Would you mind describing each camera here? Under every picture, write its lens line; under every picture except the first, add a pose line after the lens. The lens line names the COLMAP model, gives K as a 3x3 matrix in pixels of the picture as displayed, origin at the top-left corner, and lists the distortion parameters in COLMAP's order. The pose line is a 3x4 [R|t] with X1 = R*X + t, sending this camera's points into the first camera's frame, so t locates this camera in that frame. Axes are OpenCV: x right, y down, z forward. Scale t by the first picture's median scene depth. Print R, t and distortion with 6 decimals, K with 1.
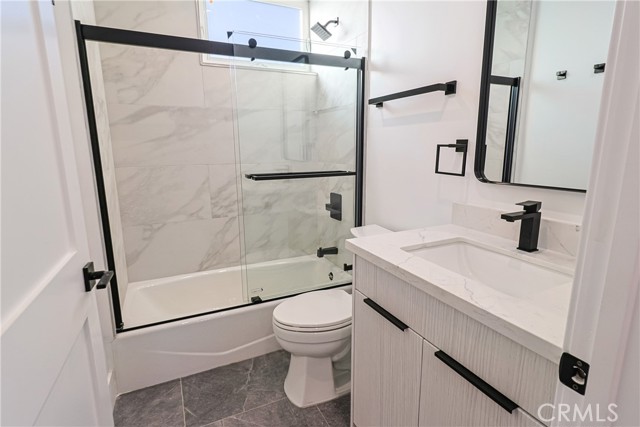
lens RADIAL K [[329.2, 0, 320.0], [0, 329.2, 213.5], [0, 0, 1]] dist [0.003175, 0.000174]
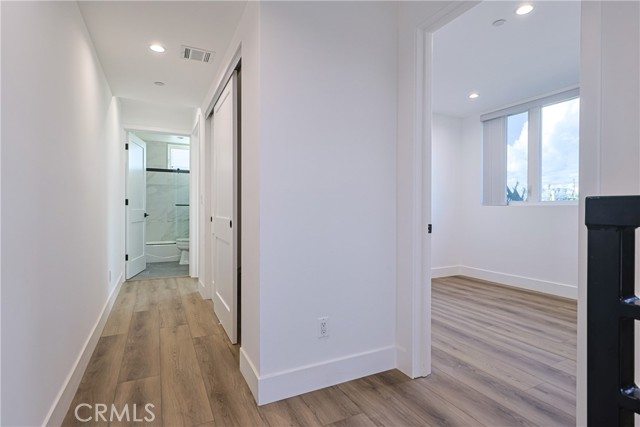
lens RADIAL K [[329.2, 0, 320.0], [0, 329.2, 213.5], [0, 0, 1]] dist [0.003175, 0.000174]
pose [[0.999627, 0.009887, 0.025474, 0.960938], [-0.004931, 0.982206, -0.187741, 0.492366], [-0.026877, 0.187545, 0.981888, -1.928182]]
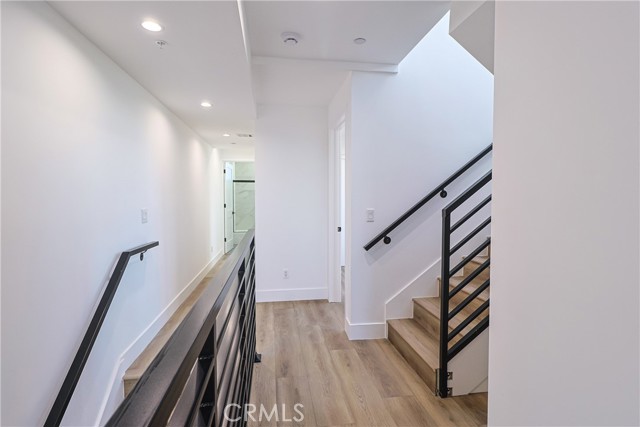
lens RADIAL K [[329.2, 0, 320.0], [0, 329.2, 213.5], [0, 0, 1]] dist [0.003175, 0.000174]
pose [[0.958680, 0.017624, -0.283942, 1.824448], [-0.060600, 0.987823, -0.143292, 0.550276], [0.277959, 0.154578, 0.948074, -2.941721]]
